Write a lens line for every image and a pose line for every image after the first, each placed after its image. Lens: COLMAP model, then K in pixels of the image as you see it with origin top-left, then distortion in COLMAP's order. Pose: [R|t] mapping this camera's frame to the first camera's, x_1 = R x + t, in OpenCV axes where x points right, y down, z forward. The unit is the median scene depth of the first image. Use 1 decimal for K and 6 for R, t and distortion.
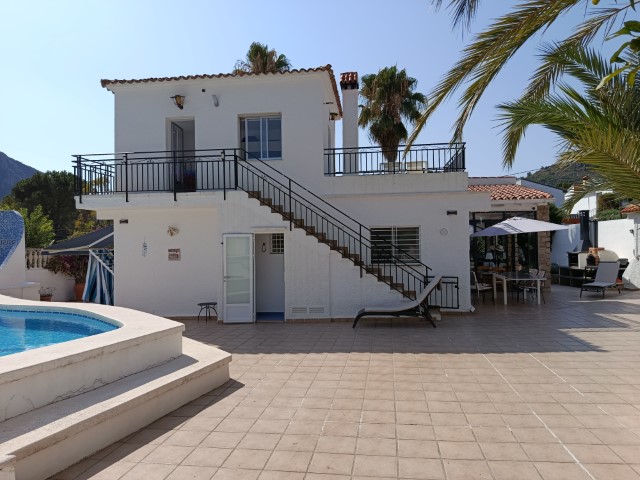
lens RADIAL K [[447.7, 0, 322.2], [0, 447.7, 241.9], [0, 0, 1]] dist [0.010099, -0.009489]
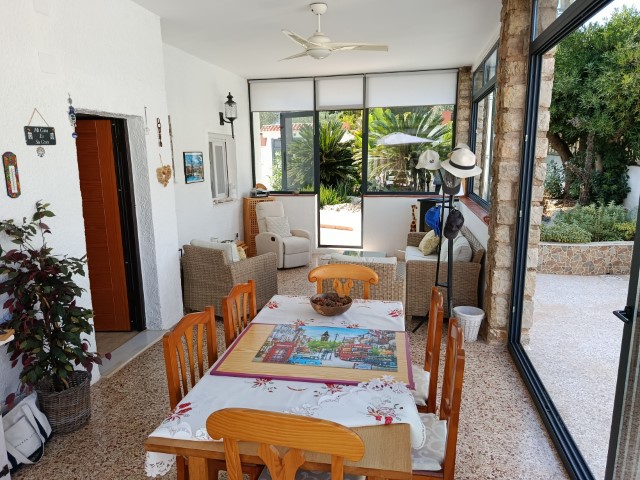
lens RADIAL K [[447.7, 0, 321.0], [0, 447.7, 241.5], [0, 0, 1]] dist [0.010099, -0.009489]
pose [[0.998375, 0.018476, -0.053907, 0.342032], [-0.006268, 0.975844, 0.218379, 0.005057], [0.056640, -0.217686, 0.974374, 0.781662]]
